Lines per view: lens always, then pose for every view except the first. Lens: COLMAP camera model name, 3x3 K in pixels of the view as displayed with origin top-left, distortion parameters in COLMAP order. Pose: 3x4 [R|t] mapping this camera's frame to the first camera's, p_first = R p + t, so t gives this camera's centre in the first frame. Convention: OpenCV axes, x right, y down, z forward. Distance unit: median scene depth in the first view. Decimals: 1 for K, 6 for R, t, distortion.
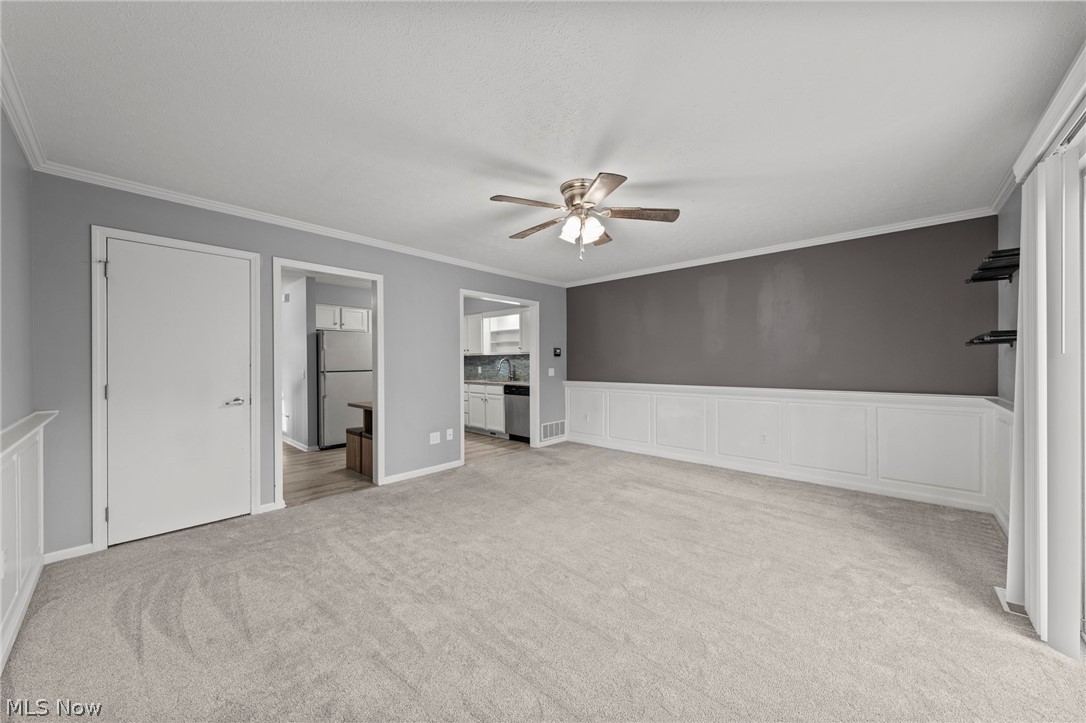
lens RADIAL K [[388.4, 0, 542.8], [0, 388.4, 363.8], [0, 0, 1]] dist [-0.000559, 0.000296]
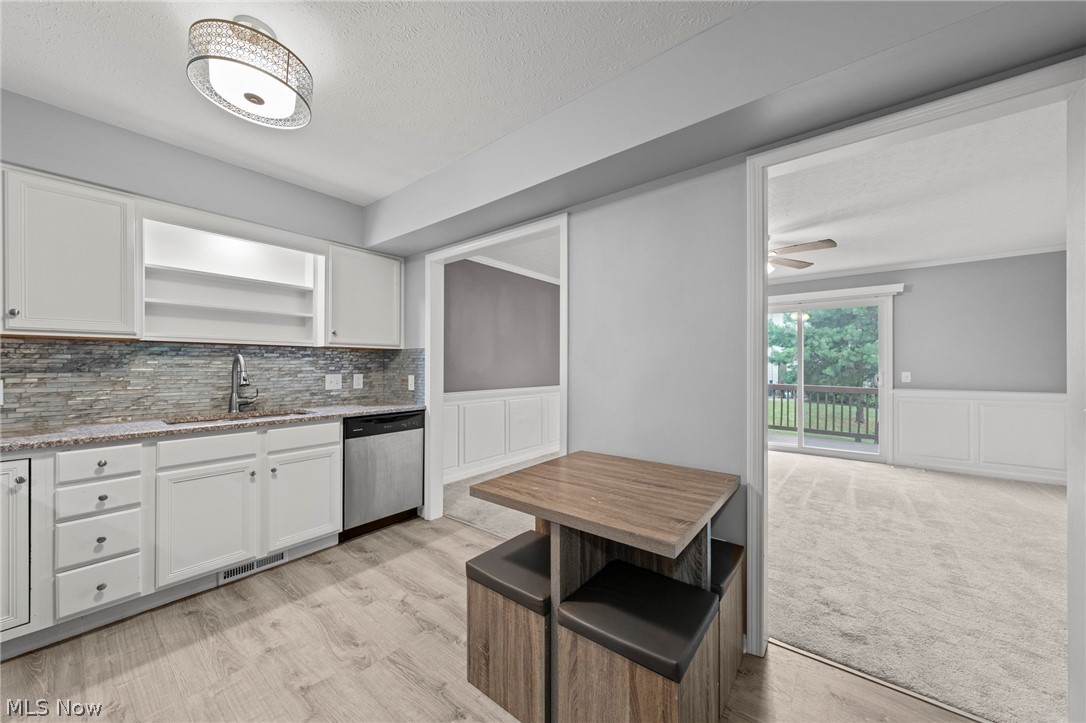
lens RADIAL K [[388.4, 0, 542.8], [0, 388.4, 363.8], [0, 0, 1]] dist [-0.000559, 0.000296]
pose [[-0.074687, 0.007078, 0.997182, -0.615985], [0.003588, 0.999970, -0.006829, -0.000690], [-0.997201, 0.003068, -0.074710, 0.933073]]
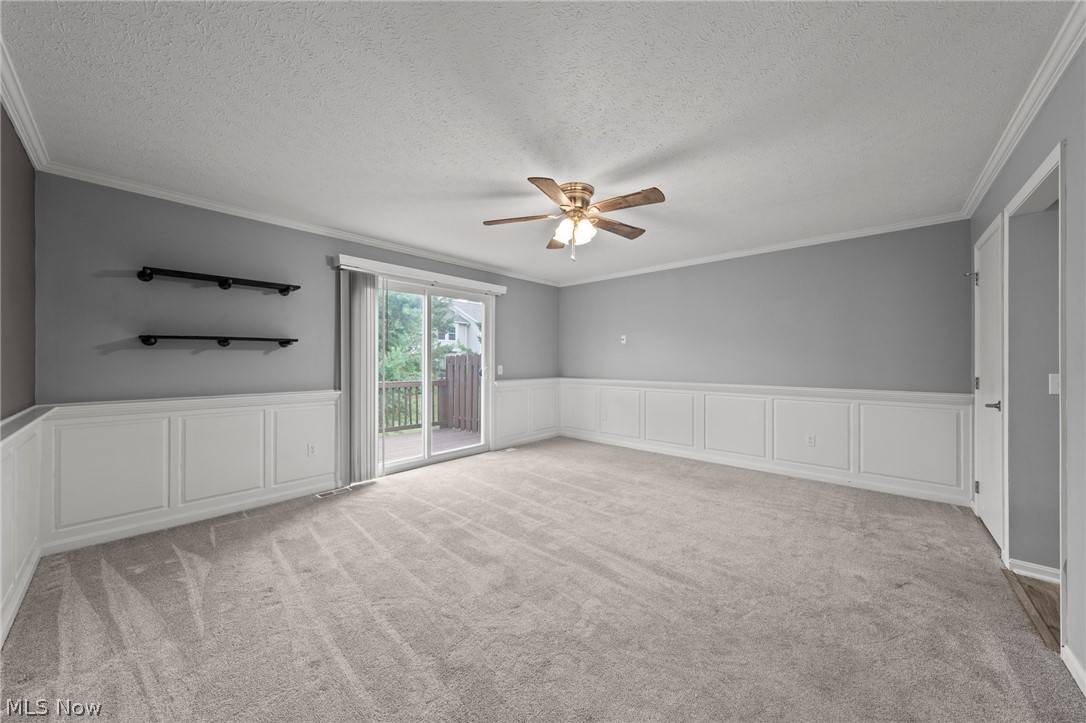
lens RADIAL K [[376.5, 0, 541.4], [0, 376.5, 357.7], [0, 0, 1]] dist [-0.000268, -0.000036]
pose [[-0.999959, 0.003760, -0.008201, 0.097643], [0.003776, 0.999991, -0.001881, -0.002970], [0.008194, -0.001912, -0.999965, 1.012081]]
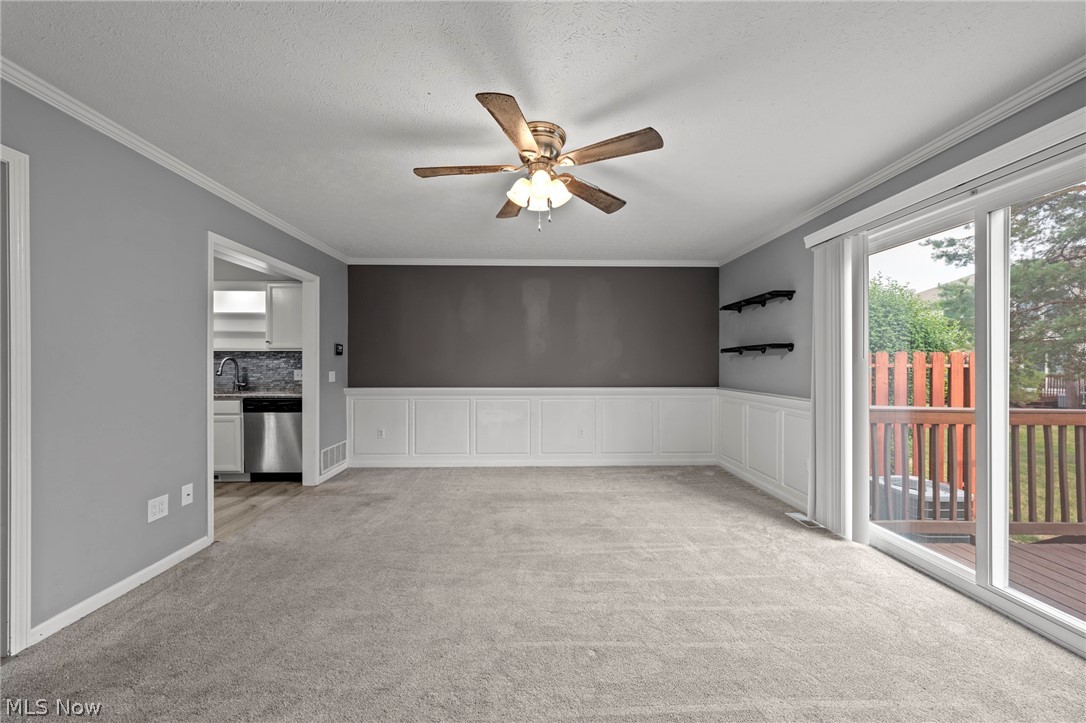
lens RADIAL K [[391.7, 0, 542.2], [0, 391.7, 364.0], [0, 0, 1]] dist [-0.000592, 0.000127]
pose [[0.718585, 0.004527, 0.695424, -0.222394], [-0.000740, 0.999983, -0.005746, 0.001921], [-0.695439, 0.003614, 0.718576, 0.219173]]
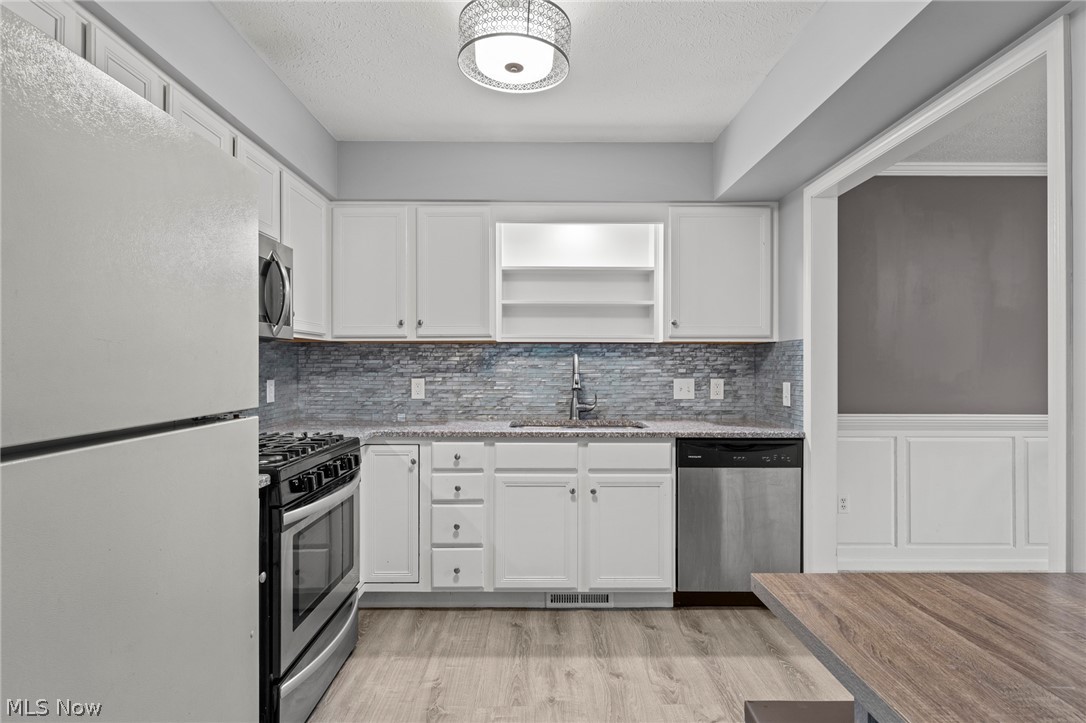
lens RADIAL K [[565.3, 0, 543.0], [0, 565.3, 361.5], [0, 0, 1]] dist [0.010107, -0.000572]
pose [[0.729716, 0.009744, 0.683681, -0.559695], [-0.001542, 0.999919, -0.012606, -0.001098], [-0.683749, 0.008144, 0.729672, 0.847695]]
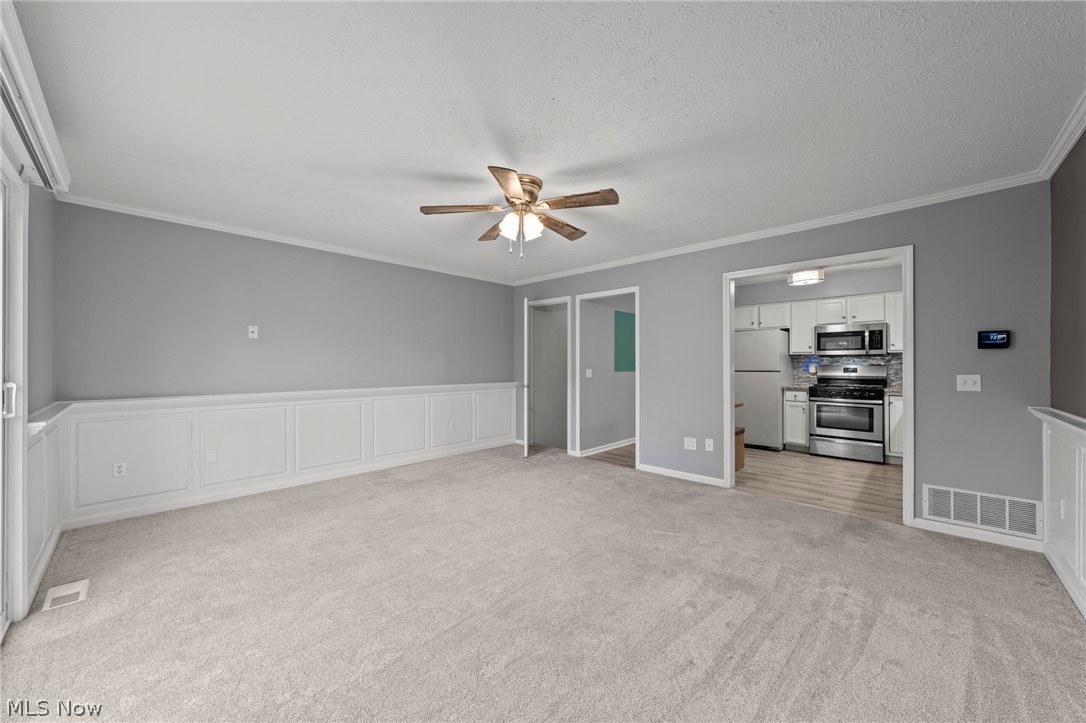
lens RADIAL K [[394.1, 0, 542.5], [0, 394.1, 364.3], [0, 0, 1]] dist [-0.006346, 0.000136]
pose [[-0.023691, 0.003458, -0.999713, 0.545691], [-0.003507, 0.999988, 0.003542, -0.000315], [0.999713, 0.003590, -0.023678, 0.543942]]
